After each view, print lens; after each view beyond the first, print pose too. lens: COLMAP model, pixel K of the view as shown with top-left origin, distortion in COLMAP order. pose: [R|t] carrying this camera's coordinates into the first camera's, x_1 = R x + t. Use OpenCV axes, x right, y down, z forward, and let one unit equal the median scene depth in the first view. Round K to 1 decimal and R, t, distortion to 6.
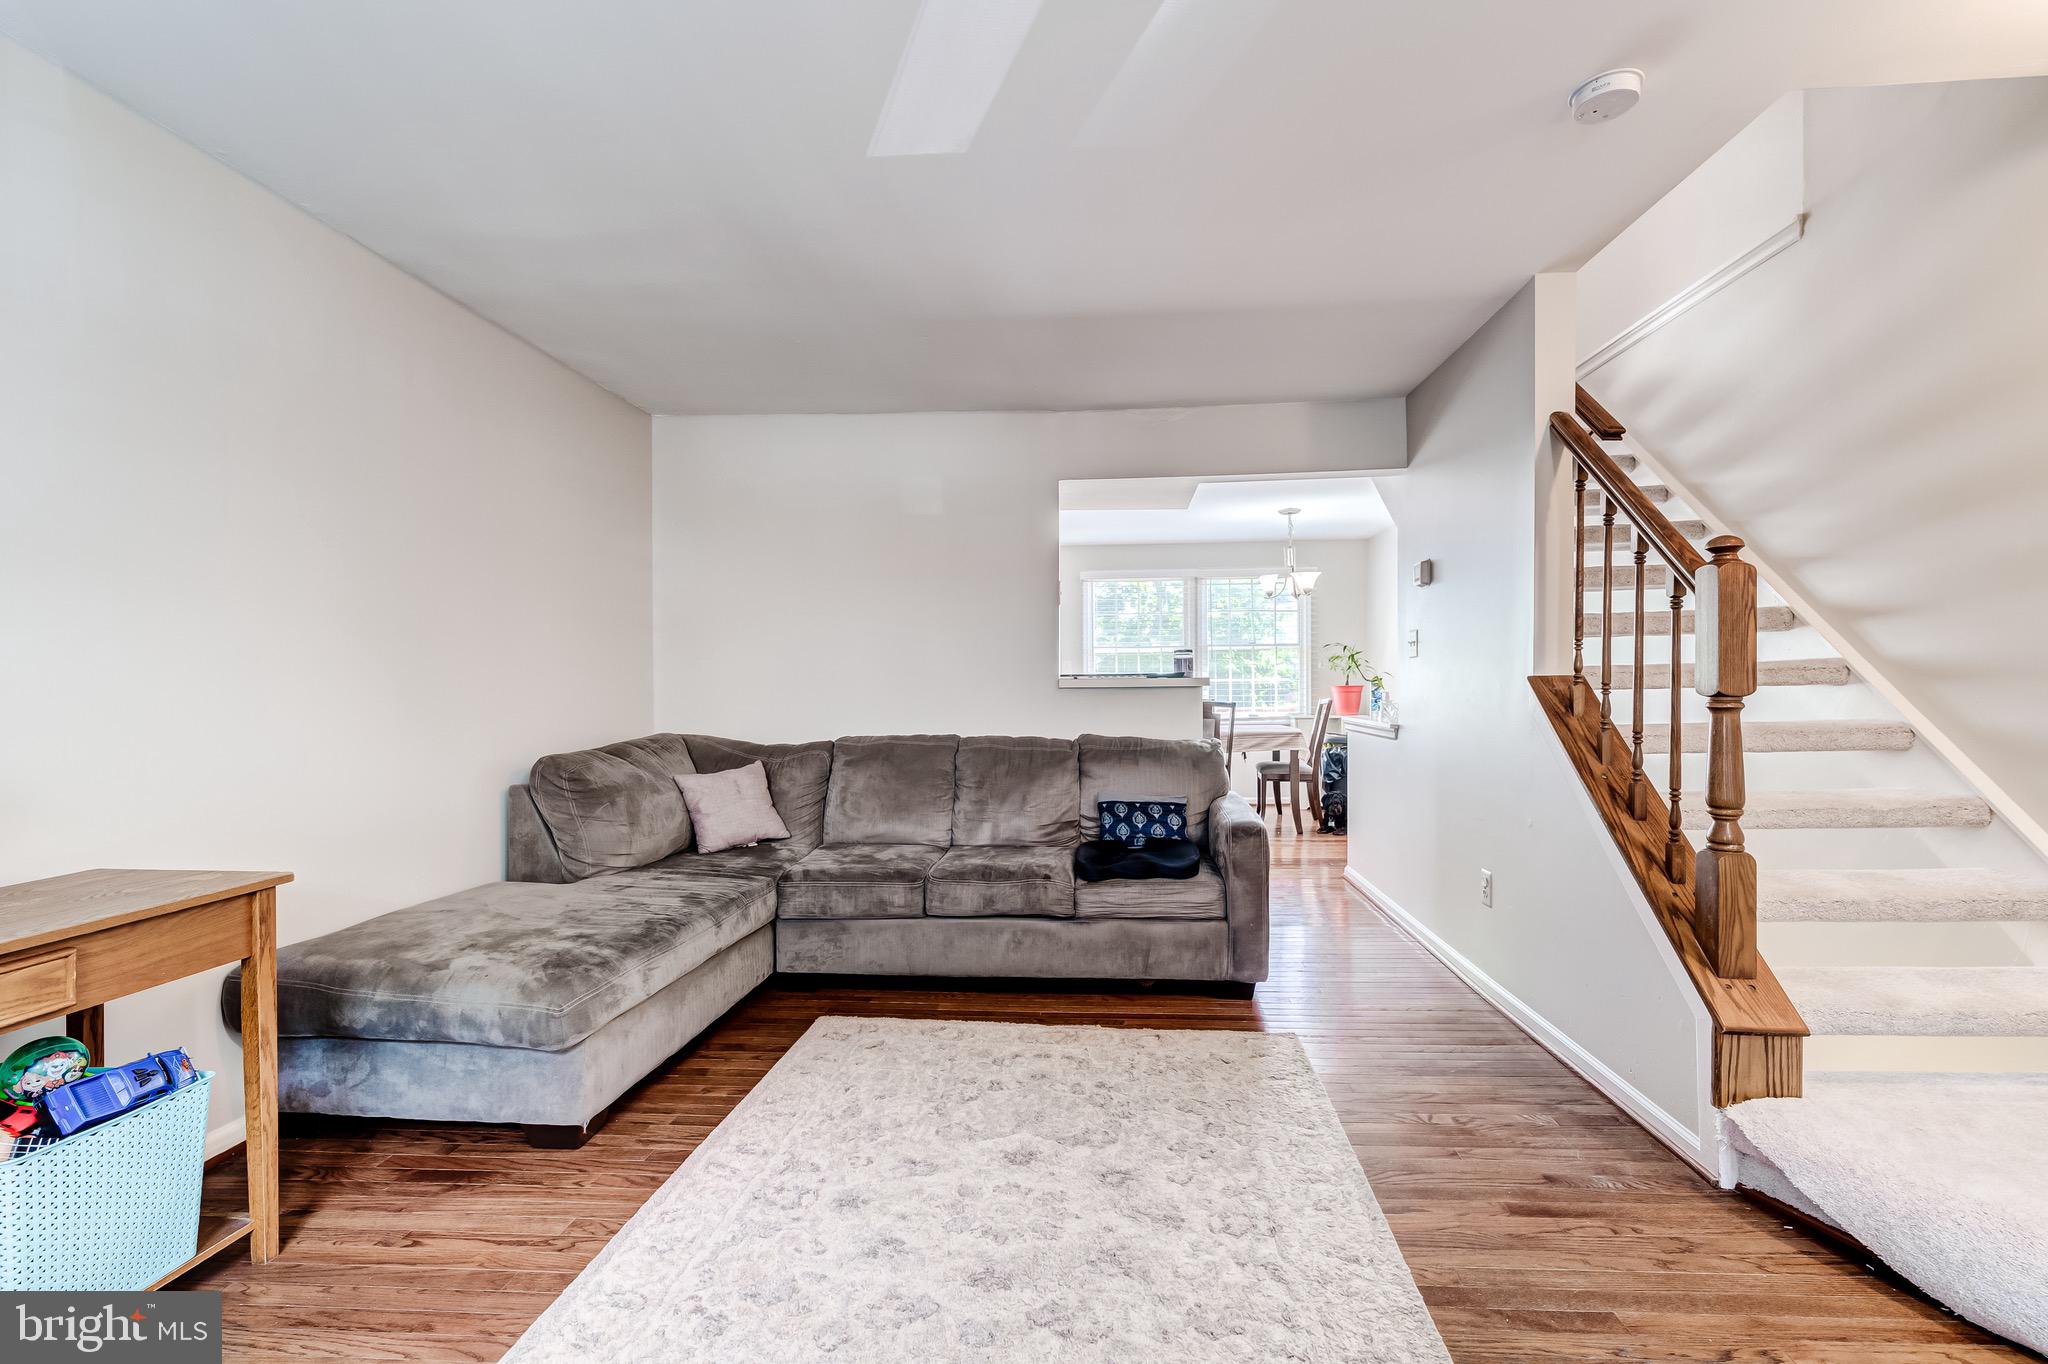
lens RADIAL K [[895.3, 0, 1051.8], [0, 895.3, 678.1], [0, 0, 1]] dist [0.002660, 0.000064]
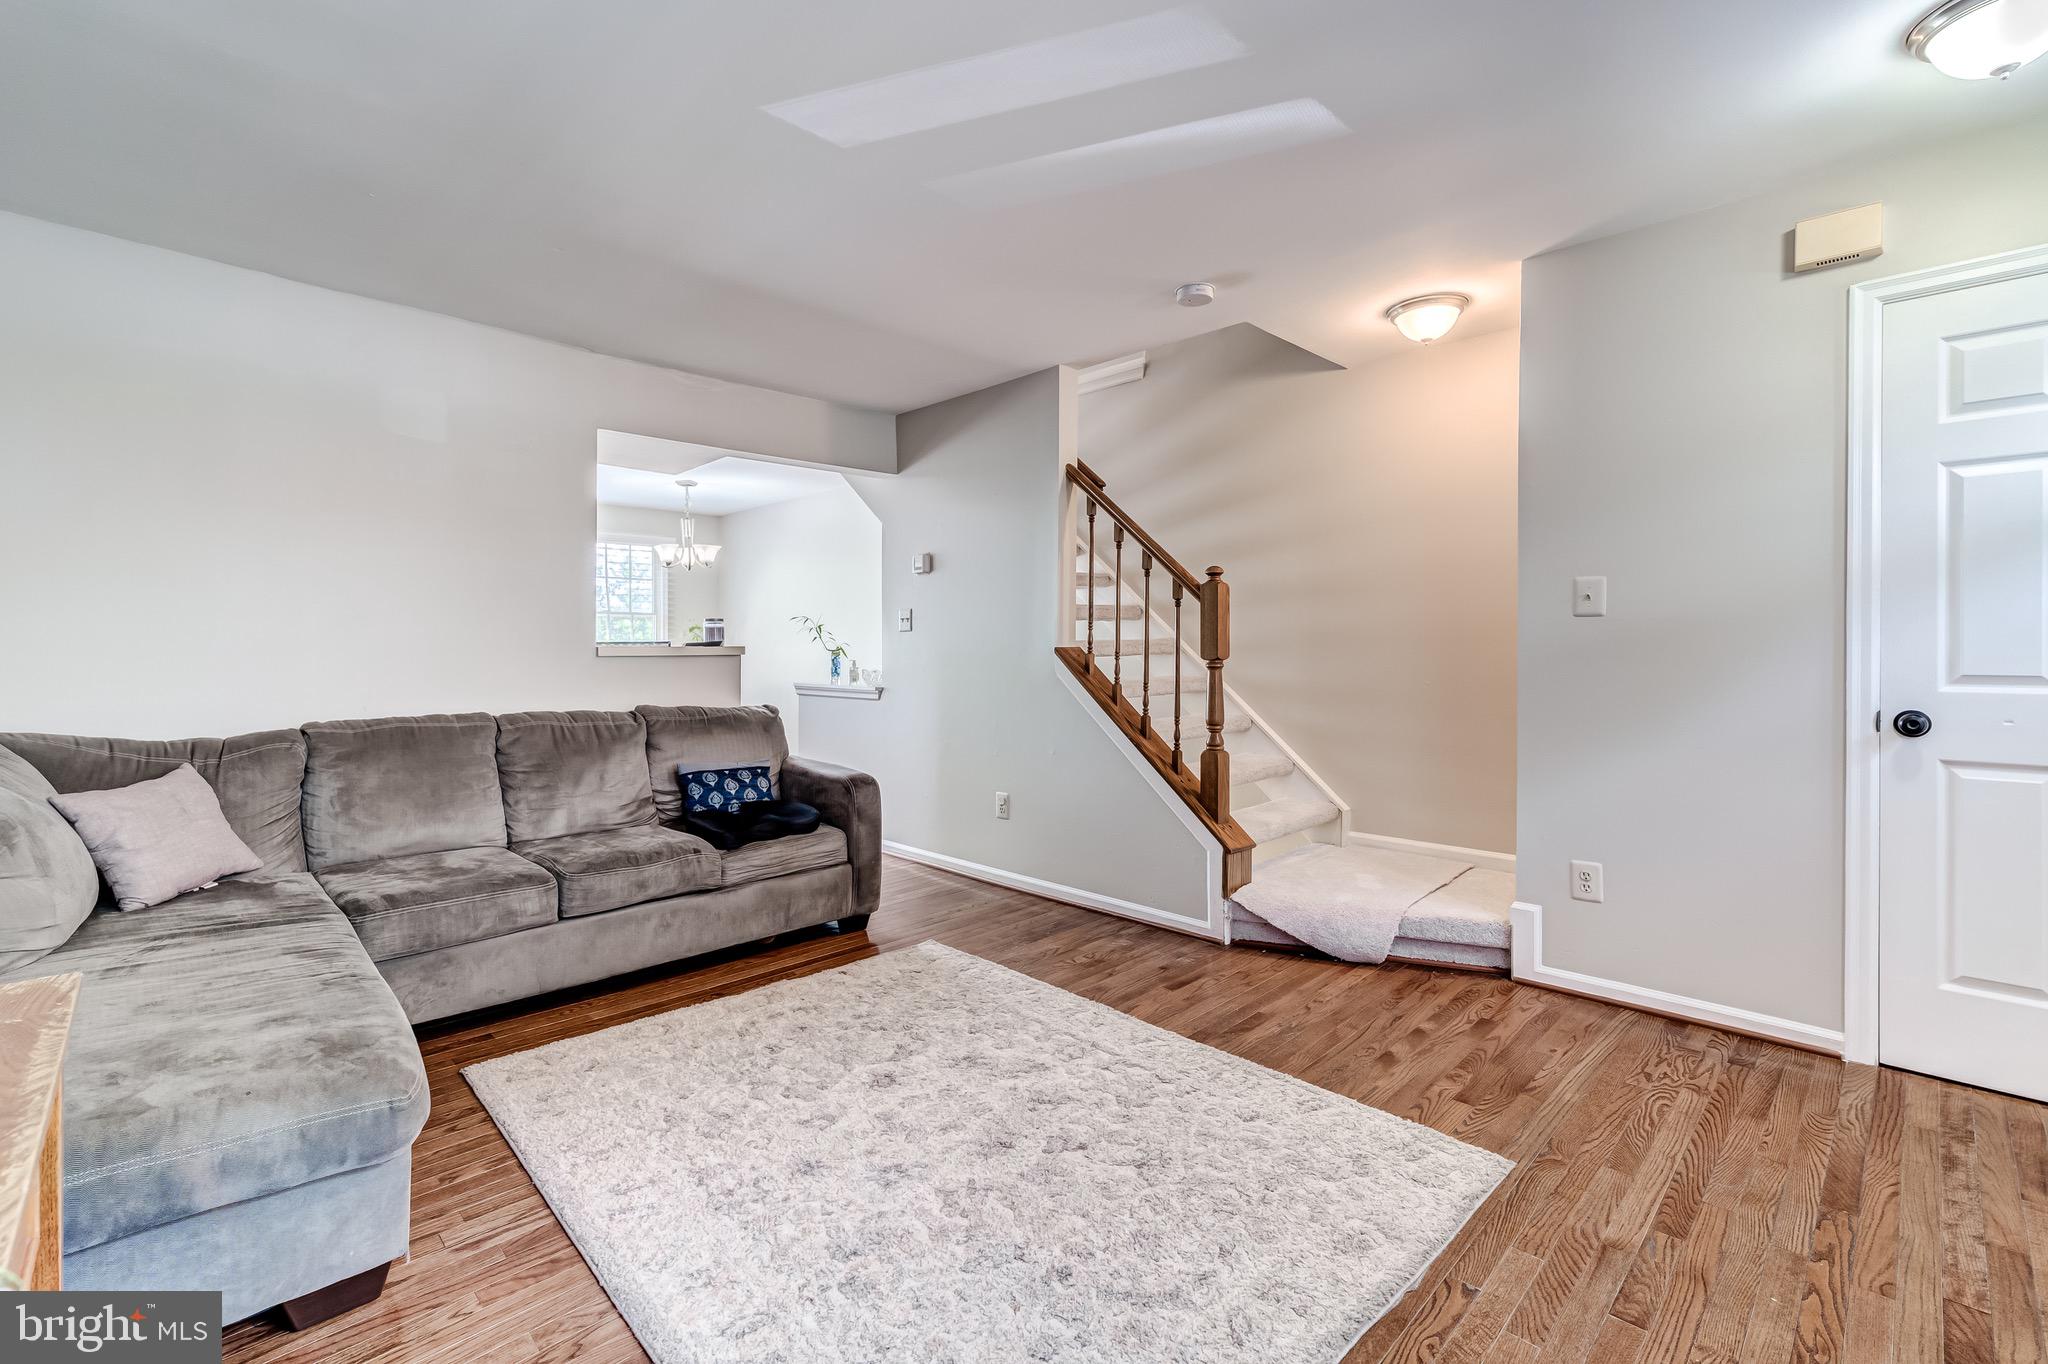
lens RADIAL K [[895.3, 0, 1020.4], [0, 895.3, 642.3], [0, 0, 1]] dist [0.002660, 0.000064]
pose [[0.663062, 0.011702, 0.748473, -0.504558], [-0.006236, 0.999929, -0.010108, 0.004250], [-0.748539, 0.002035, 0.663088, 0.095920]]
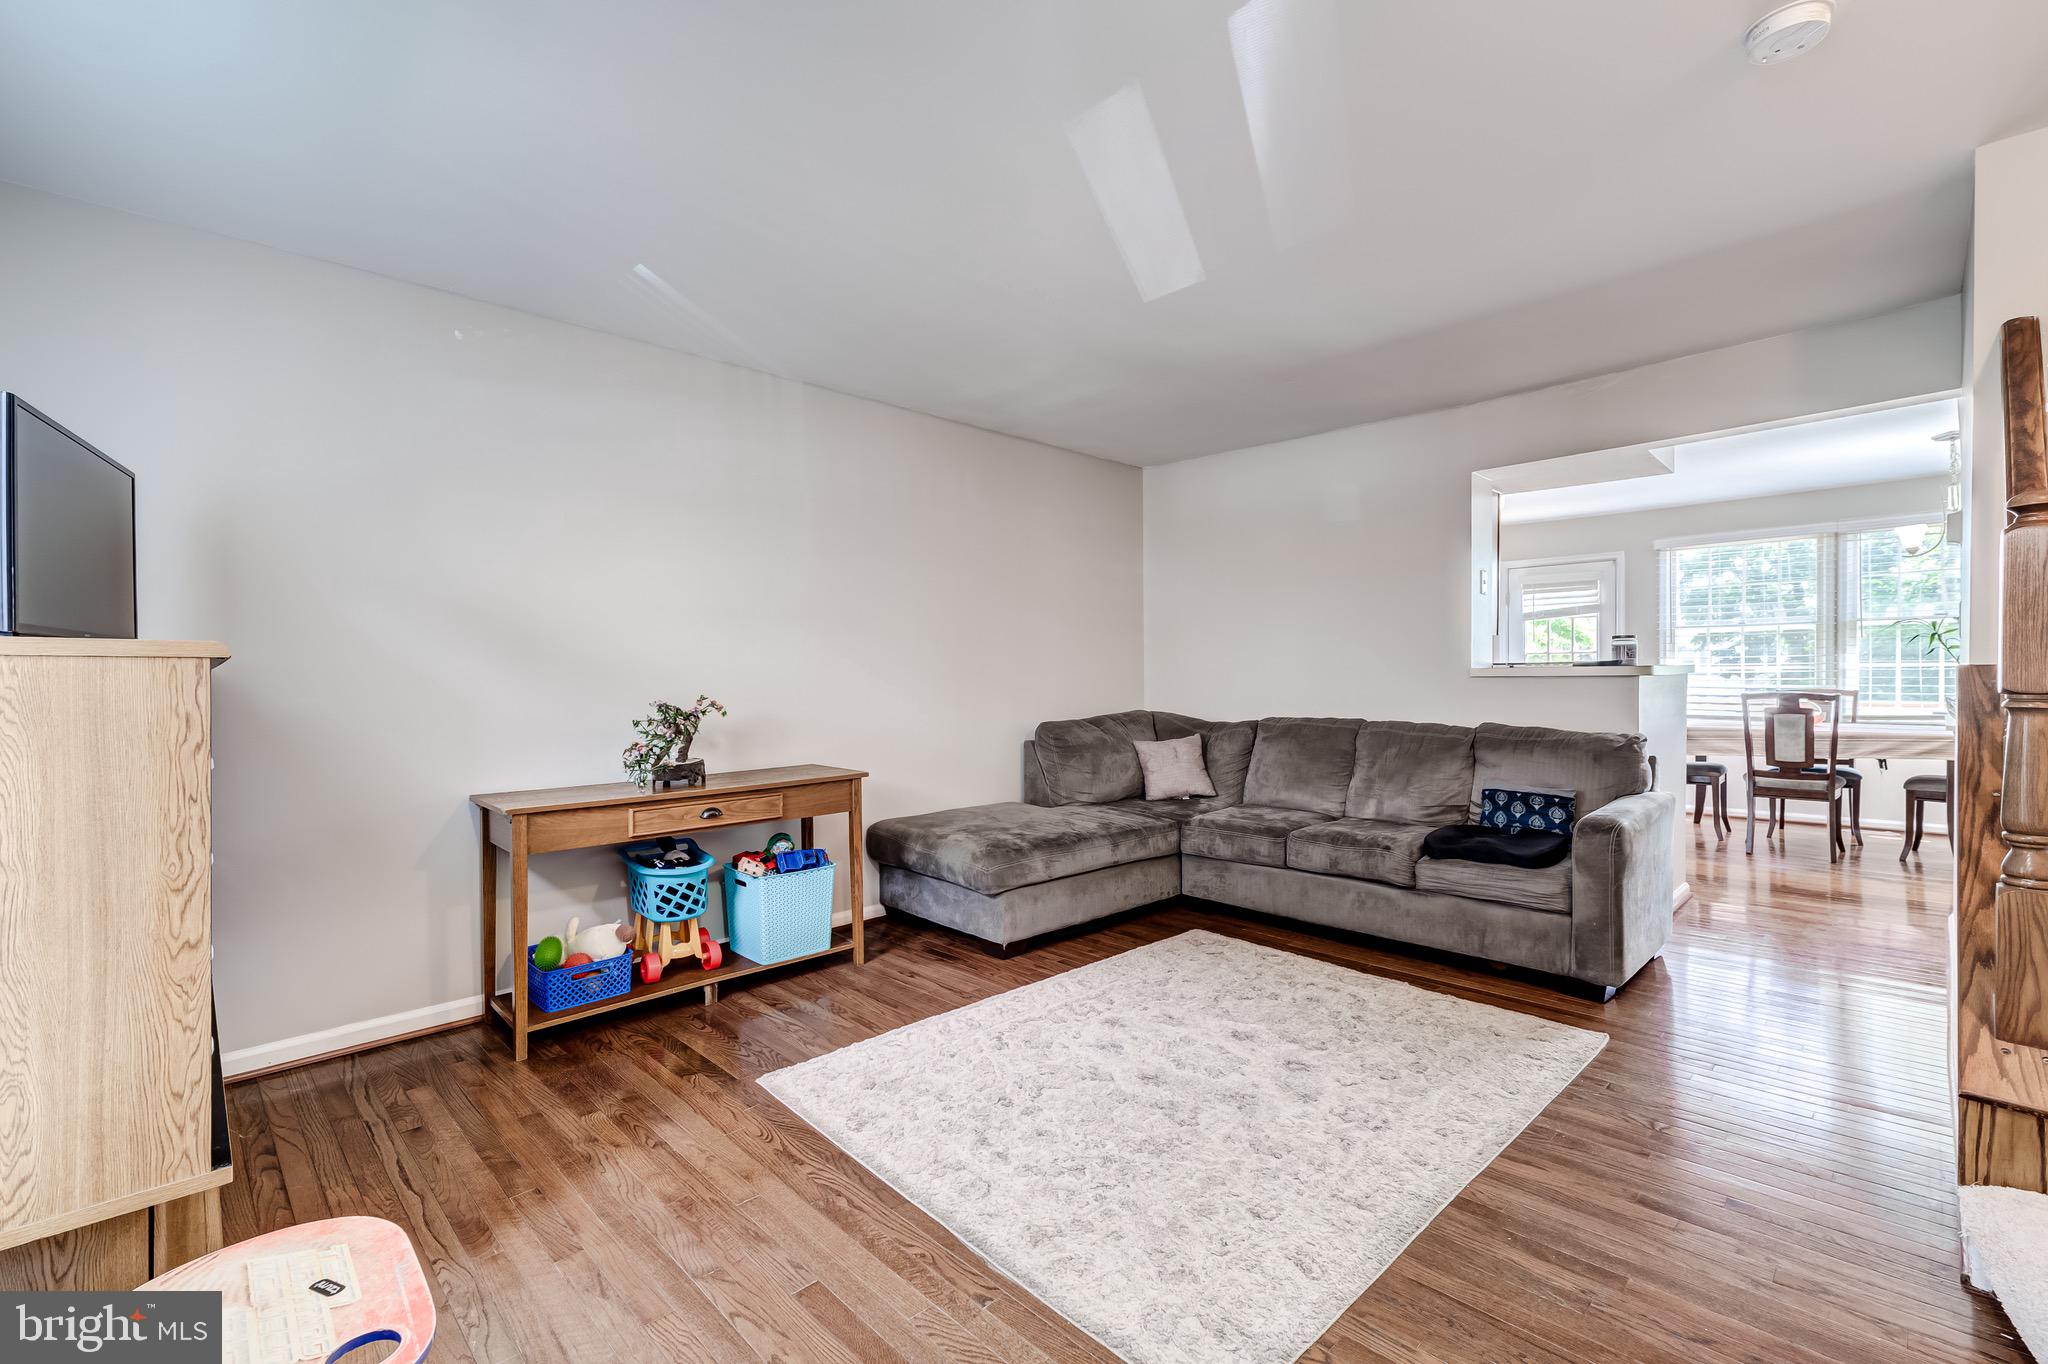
lens RADIAL K [[895.3, 0, 1022.6], [0, 895.3, 672.1], [0, 0, 1]] dist [0.002660, 0.000064]
pose [[0.742510, 0.000189, -0.669835, 0.405633], [0.007306, 0.999938, 0.008381, -0.008551], [0.669795, -0.011117, 0.742463, -0.125439]]
